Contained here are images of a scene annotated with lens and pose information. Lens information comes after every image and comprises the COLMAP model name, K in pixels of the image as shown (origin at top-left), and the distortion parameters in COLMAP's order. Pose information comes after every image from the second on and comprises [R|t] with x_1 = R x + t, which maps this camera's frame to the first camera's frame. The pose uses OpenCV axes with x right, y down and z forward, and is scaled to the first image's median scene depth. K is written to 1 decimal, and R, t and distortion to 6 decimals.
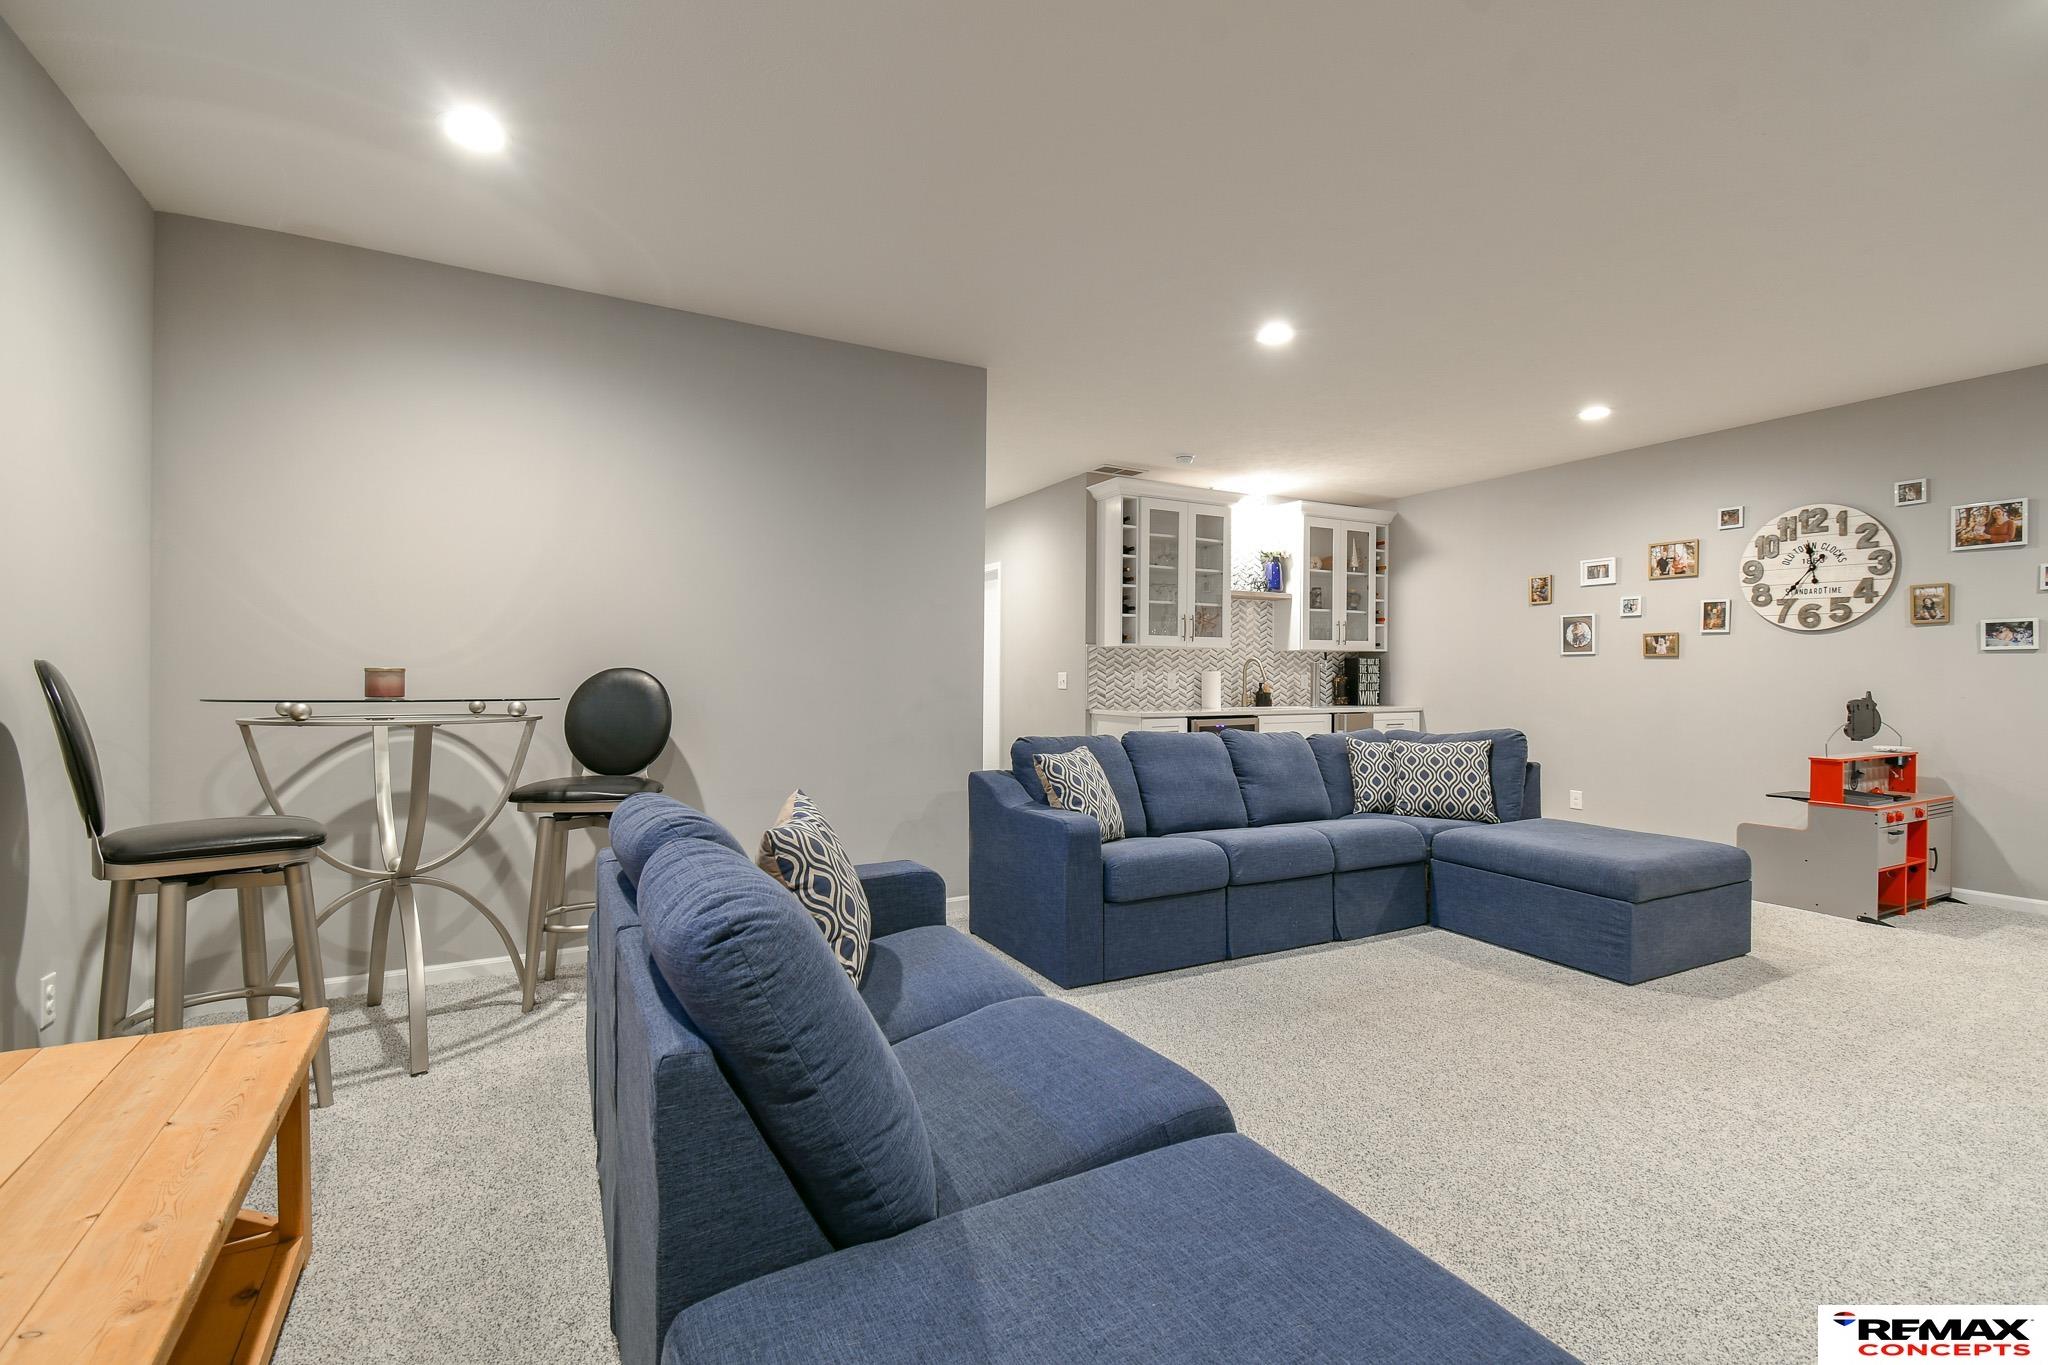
lens RADIAL K [[886.8, 0, 1020.4], [0, 886.8, 681.2], [0, 0, 1]] dist [-0.001051, -0.000176]
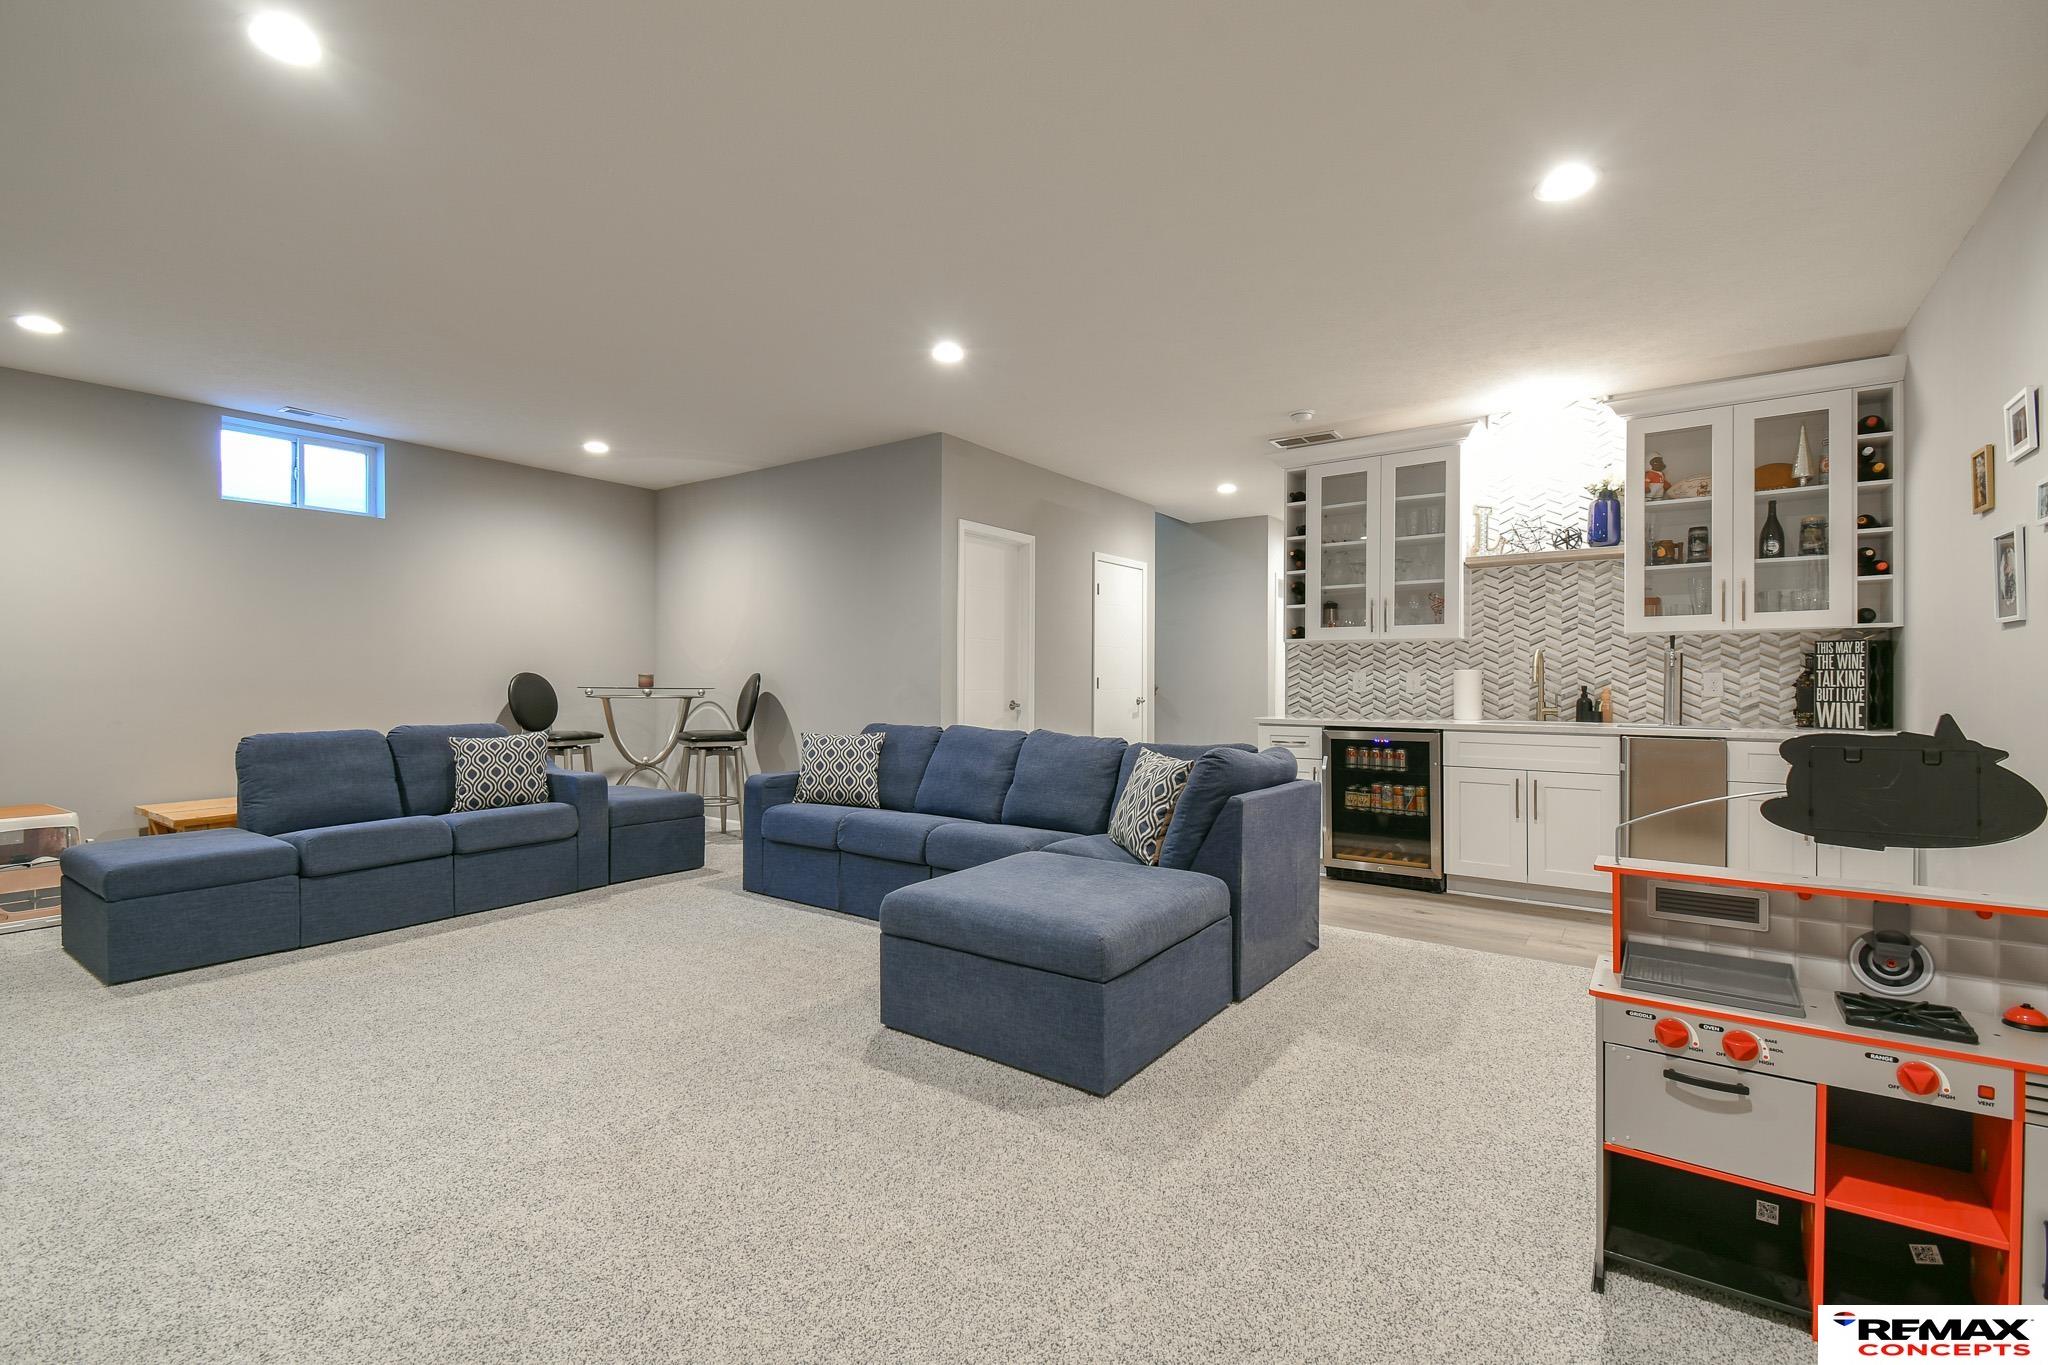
lens RADIAL K [[886.8, 0, 1020.4], [0, 886.8, 681.2], [0, 0, 1]] dist [-0.001051, -0.000176]
pose [[0.432278, -0.002300, -0.901737, 0.753621], [-0.009000, 0.999936, -0.006866, 0.007032], [0.901695, 0.011084, 0.432230, 0.368013]]
